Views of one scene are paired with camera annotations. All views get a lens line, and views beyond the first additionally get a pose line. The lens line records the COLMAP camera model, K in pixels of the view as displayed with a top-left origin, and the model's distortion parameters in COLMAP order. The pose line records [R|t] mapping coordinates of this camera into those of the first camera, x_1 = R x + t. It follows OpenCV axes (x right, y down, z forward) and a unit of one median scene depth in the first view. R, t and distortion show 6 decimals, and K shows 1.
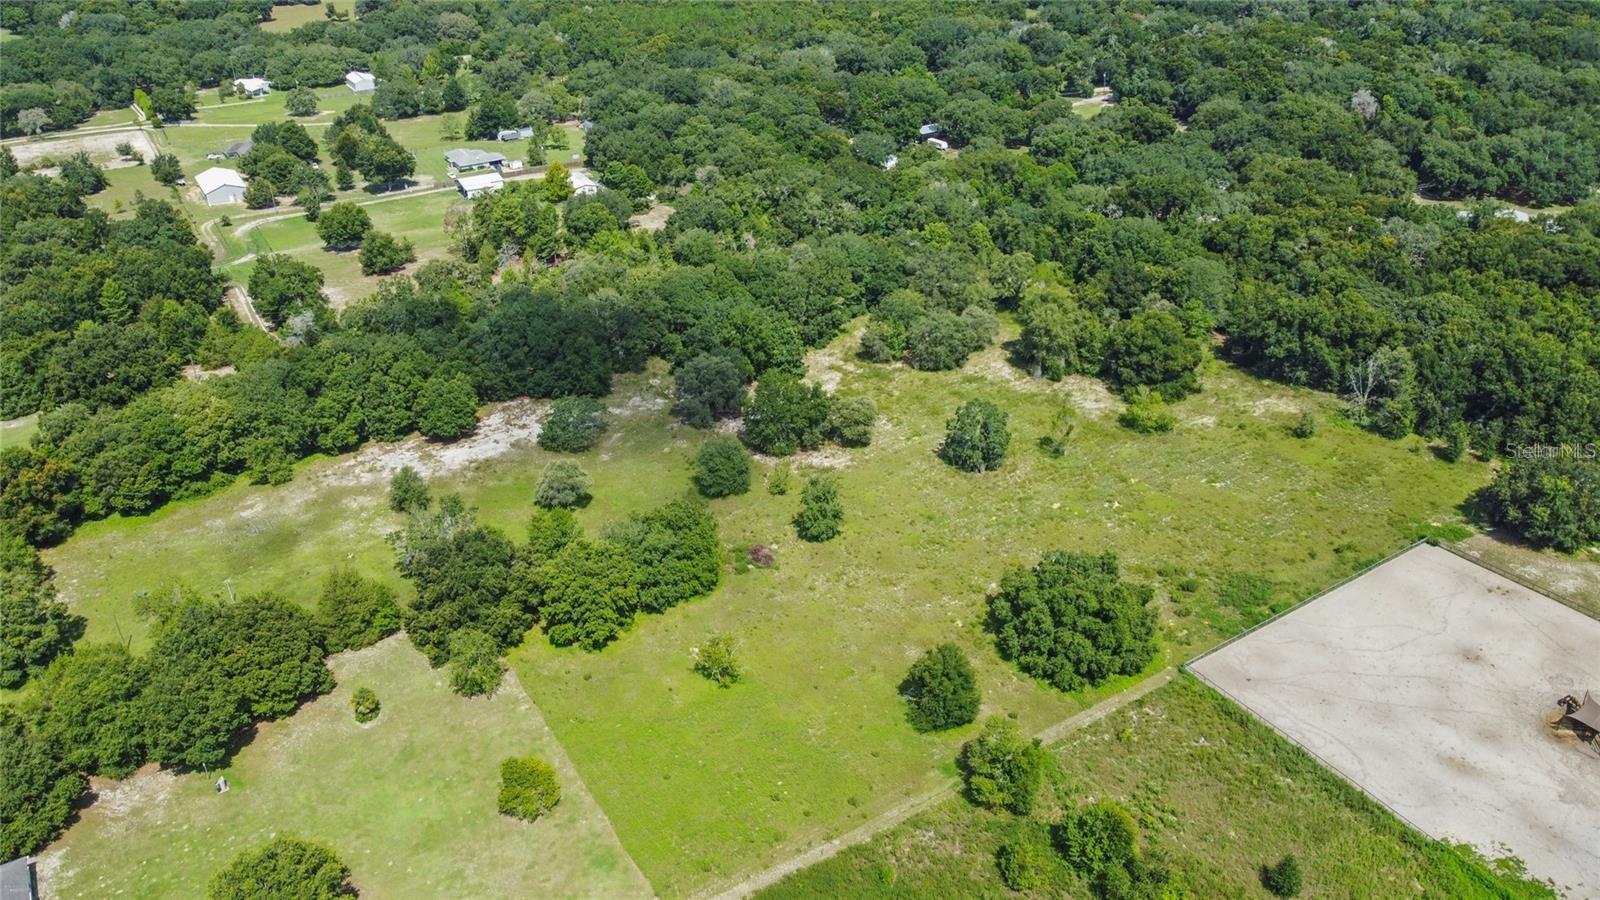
lens RADIAL K [[1209.3, 0, 803.5], [0, 1209.3, 449.5], [0, 0, 1]] dist [-0.002169, -0.006657]
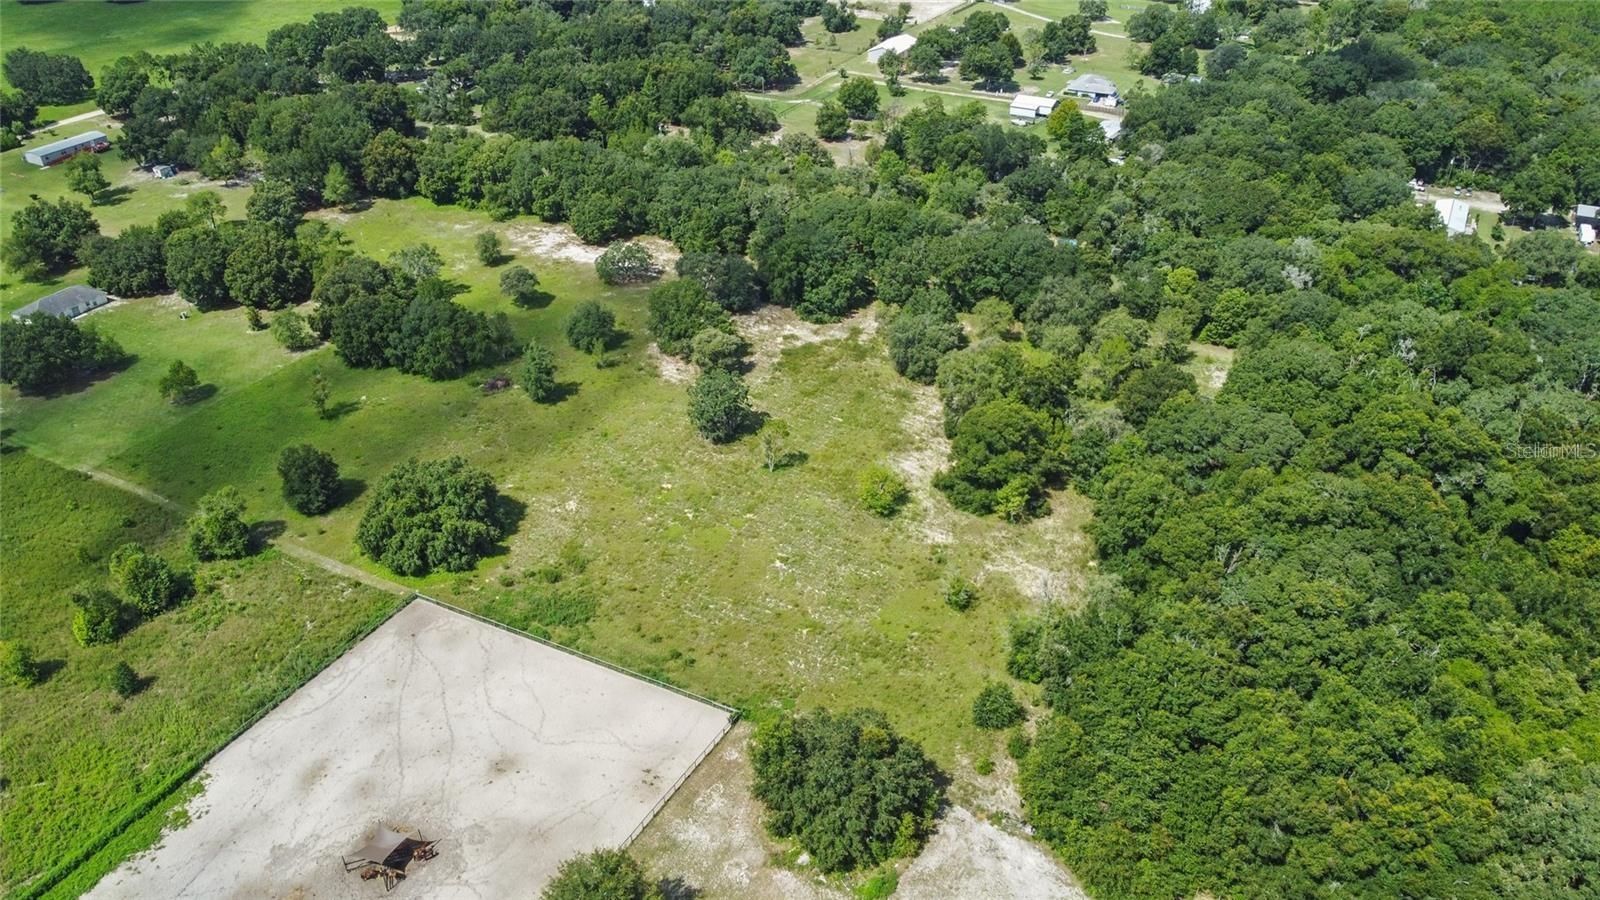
lens RADIAL K [[1209.3, 0, 797.5], [0, 1209.3, 447.8], [0, 0, 1]] dist [-0.002169, -0.006657]
pose [[0.496829, 0.466576, -0.731757, 1.040585], [-0.421431, 0.866803, 0.266550, -0.308772], [0.758655, 0.175955, 0.627282, 0.495728]]
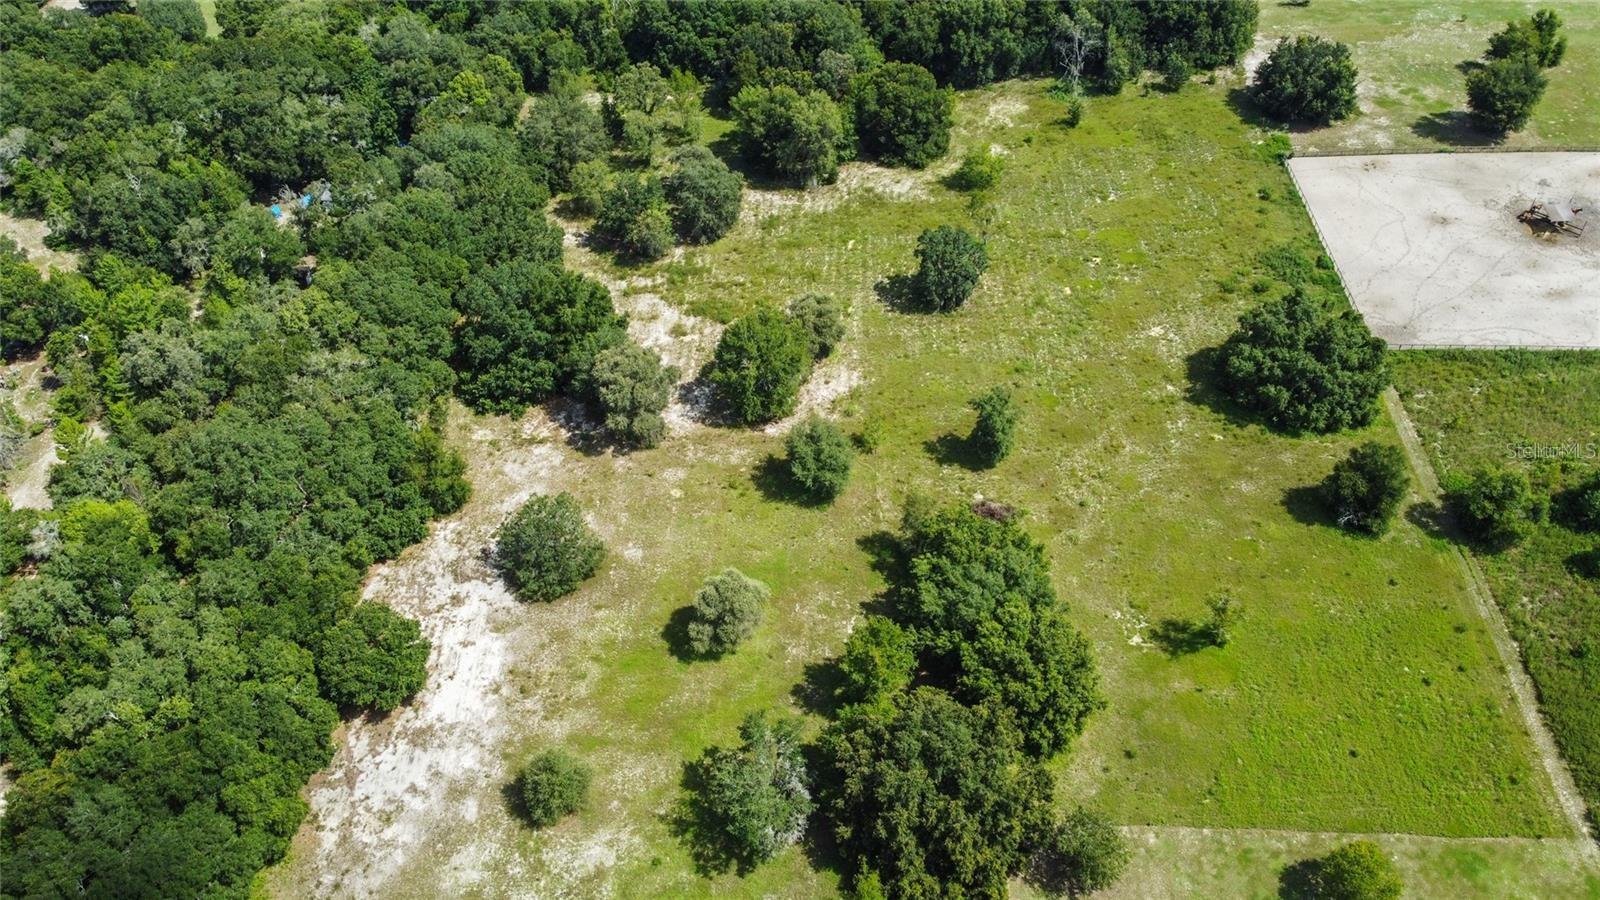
lens RADIAL K [[1209.3, 0, 798.7], [0, 1209.3, 442.2], [0, 0, 1]] dist [-0.002169, -0.006657]
pose [[0.569242, -0.549454, 0.611607, -0.584205], [0.410413, 0.834482, 0.367696, -0.305179], [-0.712407, 0.041703, 0.700526, 0.539619]]
